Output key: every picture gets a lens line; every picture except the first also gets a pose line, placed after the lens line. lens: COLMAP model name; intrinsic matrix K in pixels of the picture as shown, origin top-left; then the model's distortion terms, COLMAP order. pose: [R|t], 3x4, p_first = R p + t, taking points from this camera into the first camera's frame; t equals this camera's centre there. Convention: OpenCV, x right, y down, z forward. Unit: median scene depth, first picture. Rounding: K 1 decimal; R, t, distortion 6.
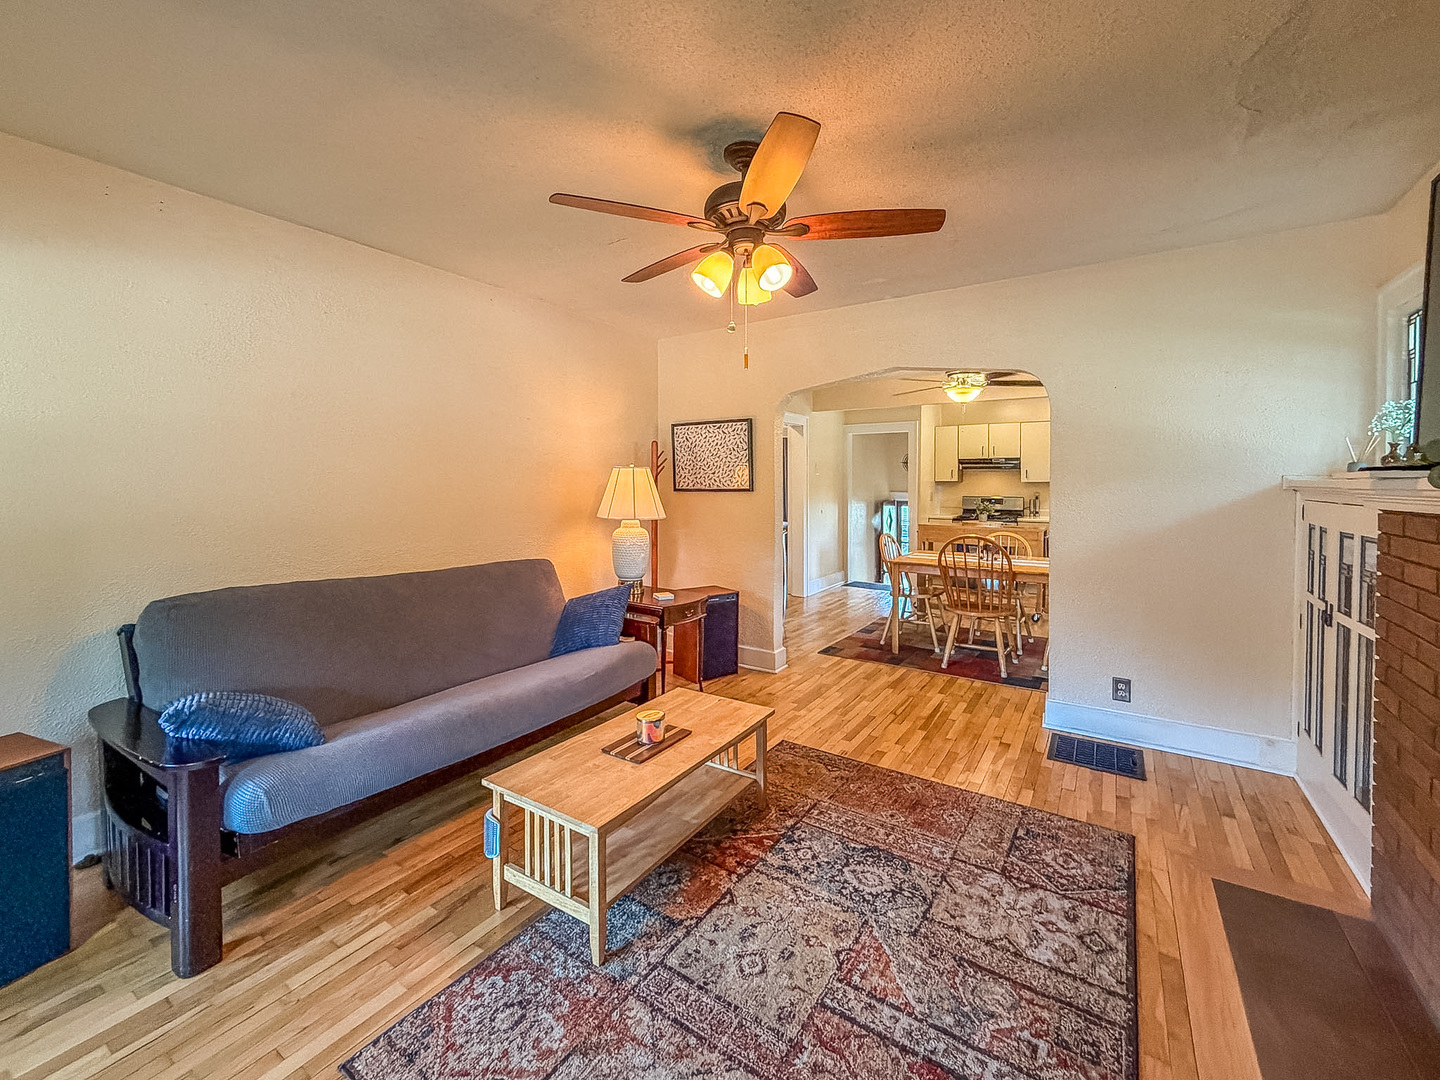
lens RADIAL K [[600.7, 0, 729.5], [0, 600.7, 486.3], [0, 0, 1]] dist [-0.001102, 0.000685]
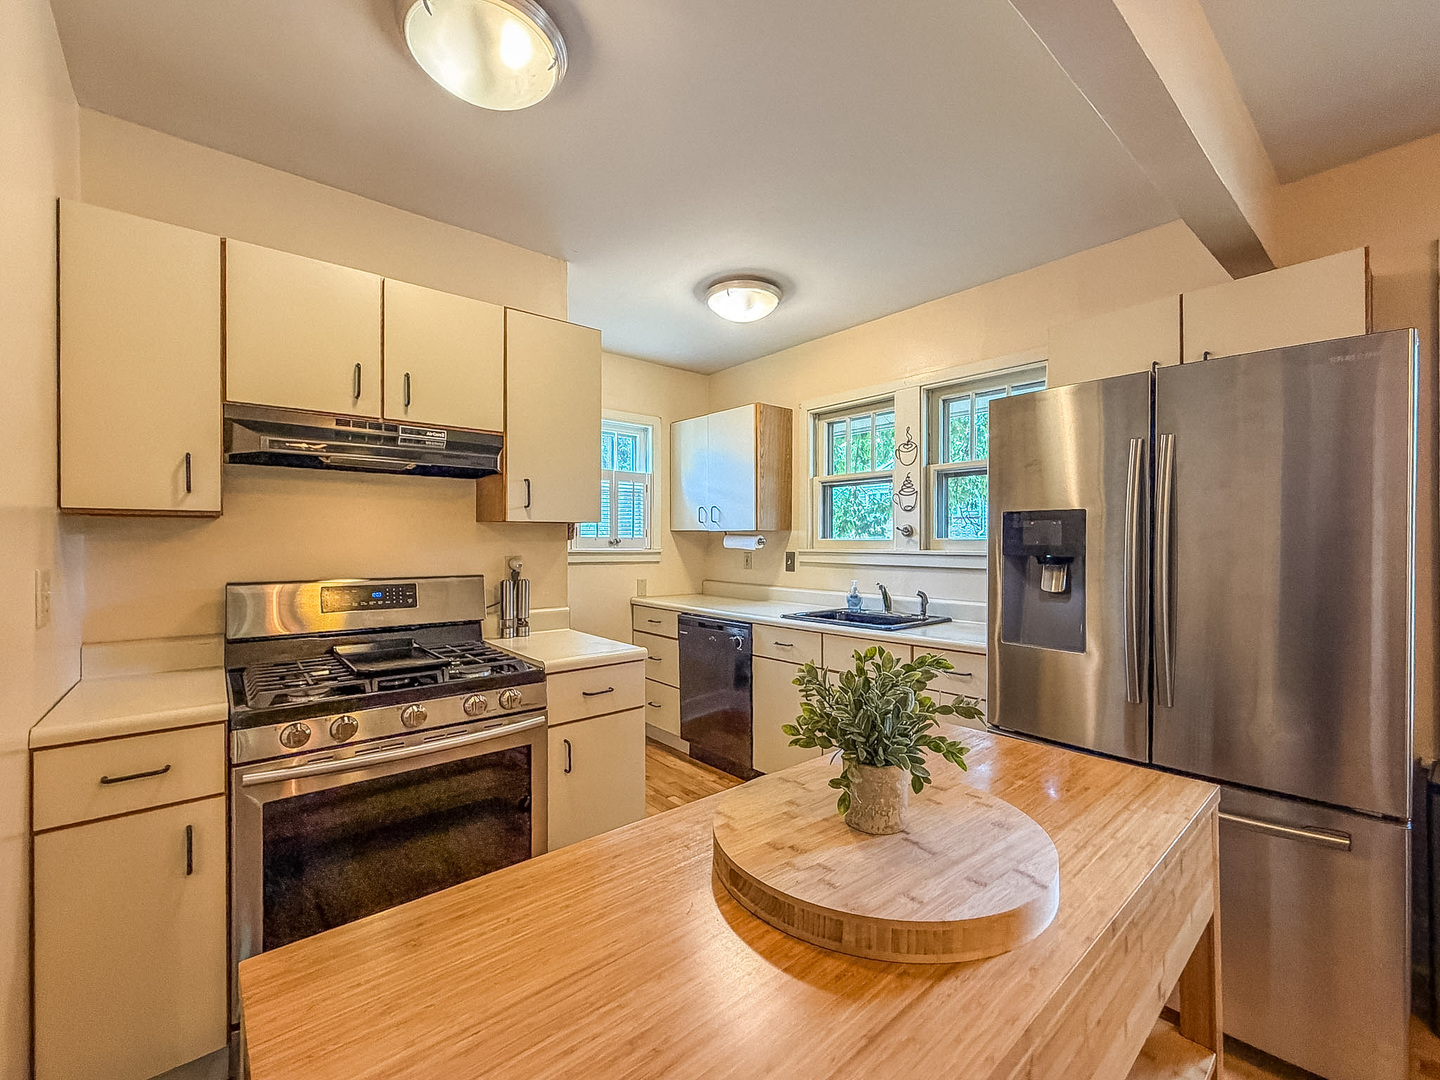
lens RADIAL K [[600.7, 0, 724.0], [0, 600.7, 552.9], [0, 0, 1]] dist [-0.001102, 0.000685]
pose [[0.280718, -0.019329, 0.959596, 0.840765], [0.010914, 0.999797, 0.016946, 0.011782], [-0.959728, 0.005716, 0.280872, 2.801749]]
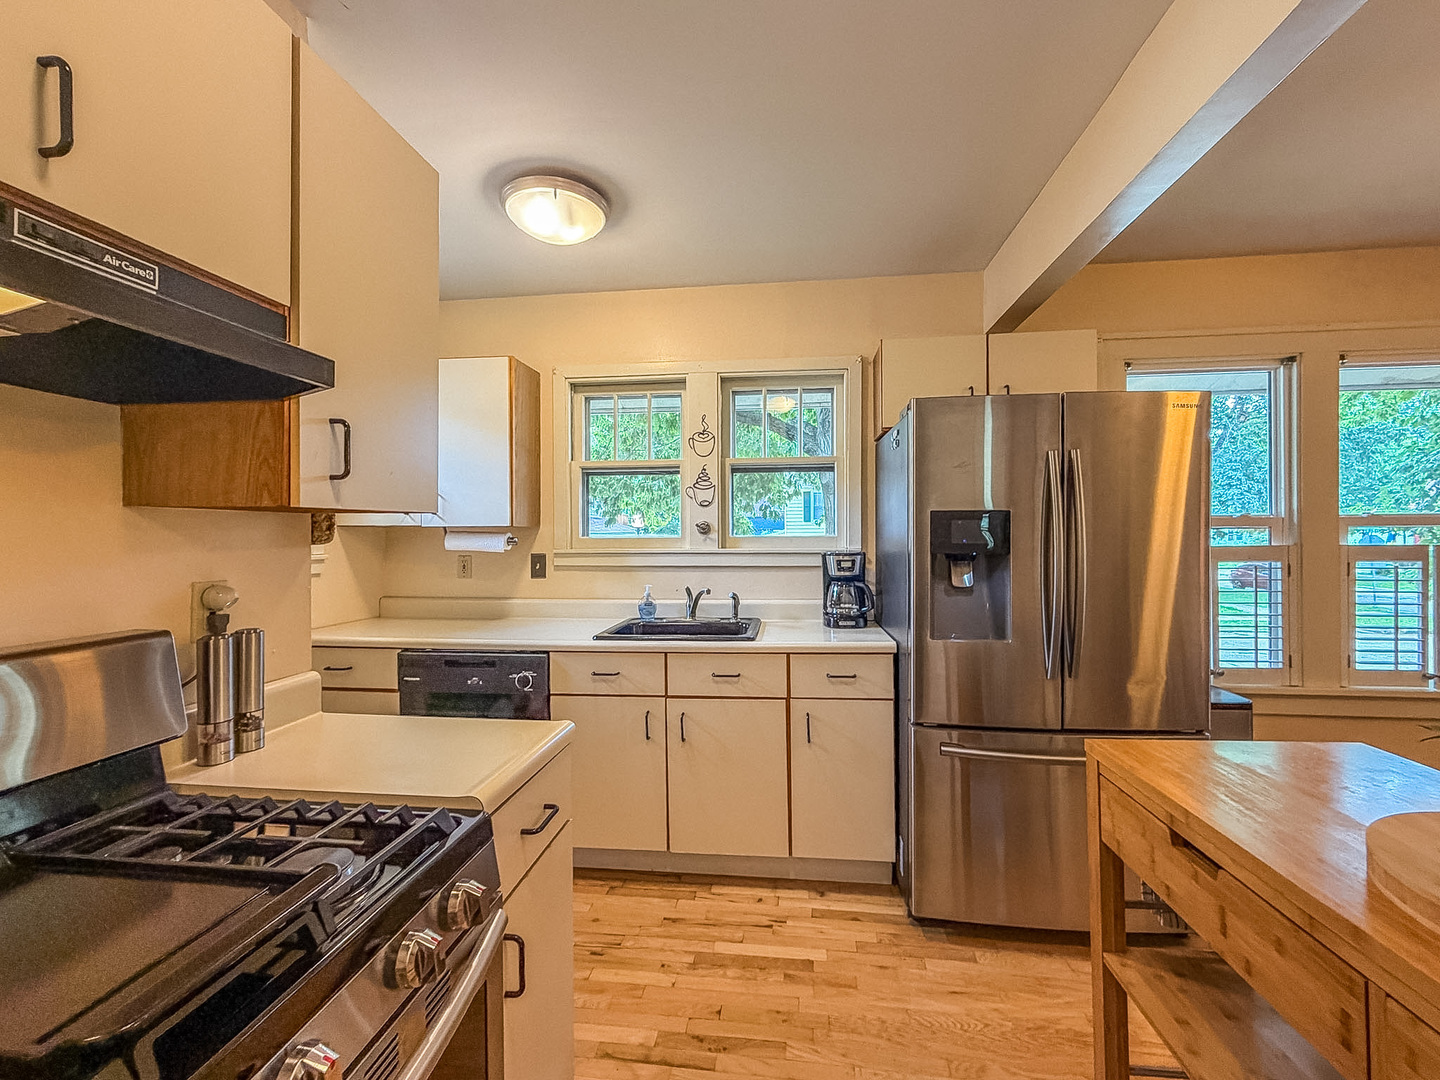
lens RADIAL K [[600.7, 0, 736.2], [0, 600.7, 538.6], [0, 0, 1]] dist [-0.001102, 0.000685]
pose [[-0.462954, -0.004655, 0.886370, 1.129309], [0.016511, 0.999767, 0.013874, -0.004030], [-0.886228, 0.021058, -0.462770, 3.314123]]
